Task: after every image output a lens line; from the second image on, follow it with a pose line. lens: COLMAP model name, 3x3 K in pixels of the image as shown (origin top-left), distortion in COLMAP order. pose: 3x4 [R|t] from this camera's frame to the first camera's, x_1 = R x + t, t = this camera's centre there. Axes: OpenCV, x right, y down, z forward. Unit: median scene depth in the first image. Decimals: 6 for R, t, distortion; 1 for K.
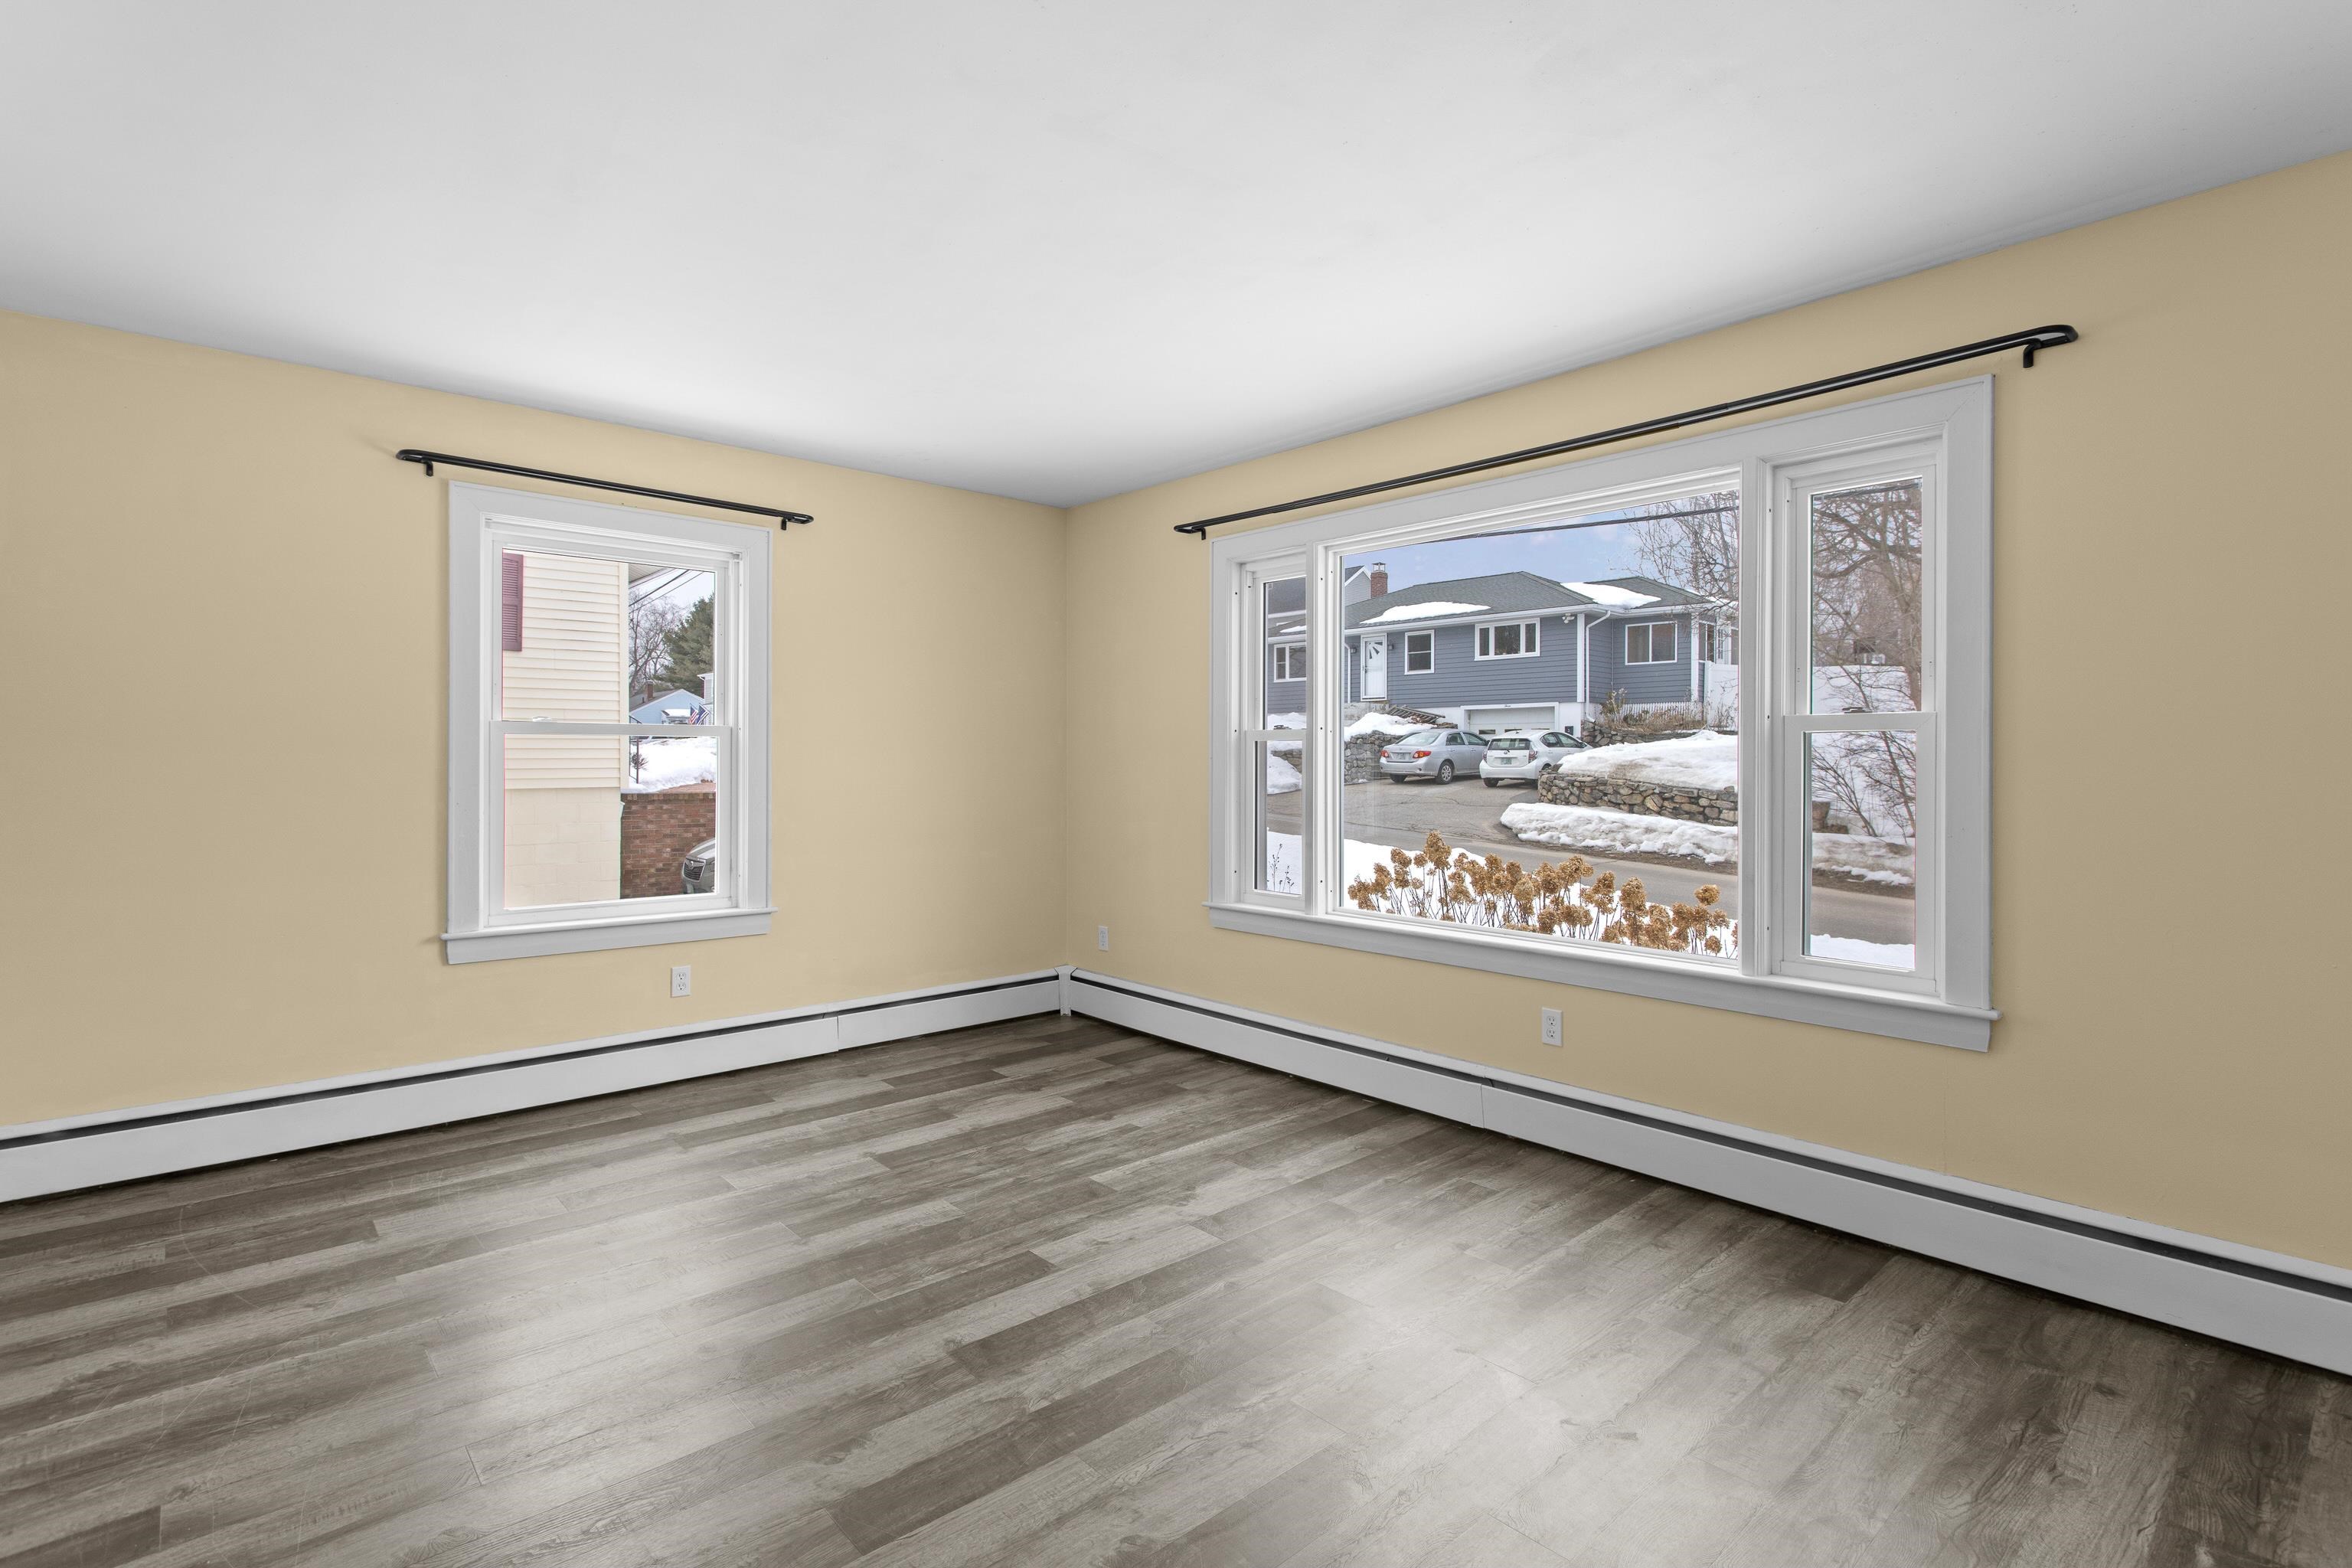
lens RADIAL K [[1113.0, 0, 1127.2], [0, 1113.0, 767.2], [0, 0, 1]] dist [-0.001138, 0.001637]
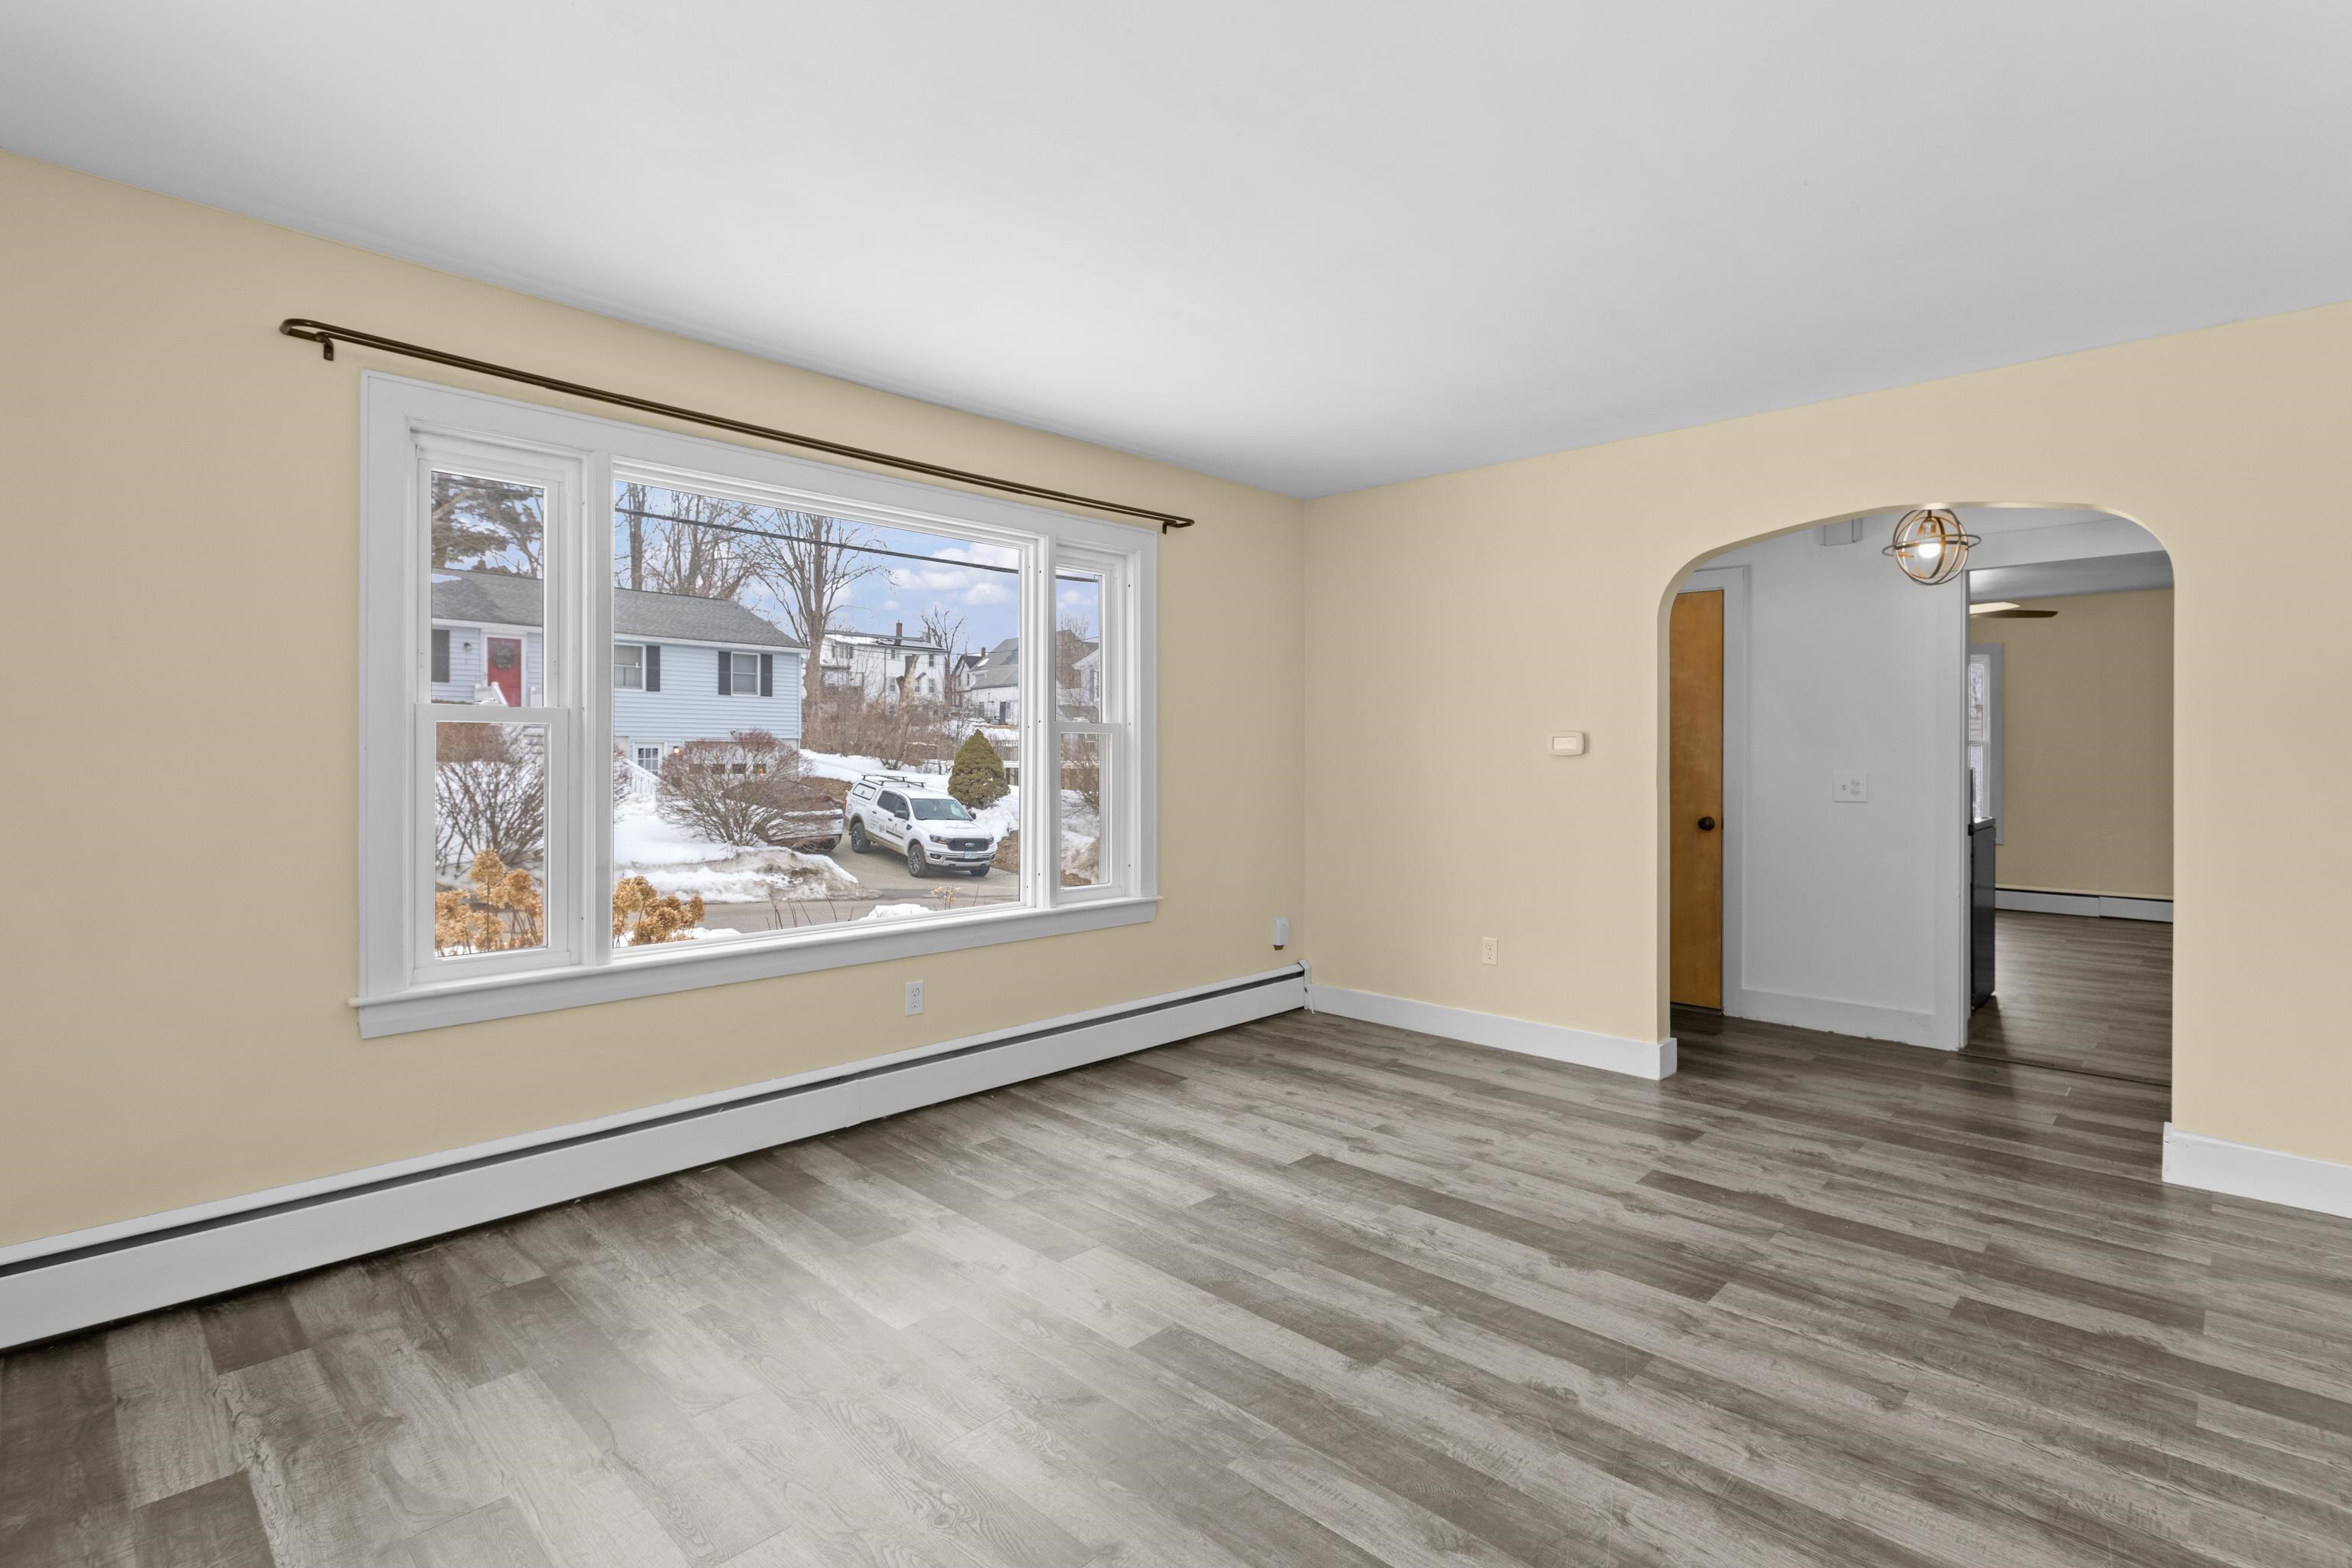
lens RADIAL K [[1113.0, 0, 1174.3], [0, 1113.0, 767.6], [0, 0, 1]] dist [-0.001138, 0.001637]
pose [[-0.097114, -0.019796, 0.995076, -0.798737], [-0.001333, 0.999804, 0.019760, -0.027021], [-0.995272, 0.000592, -0.097122, 0.892682]]
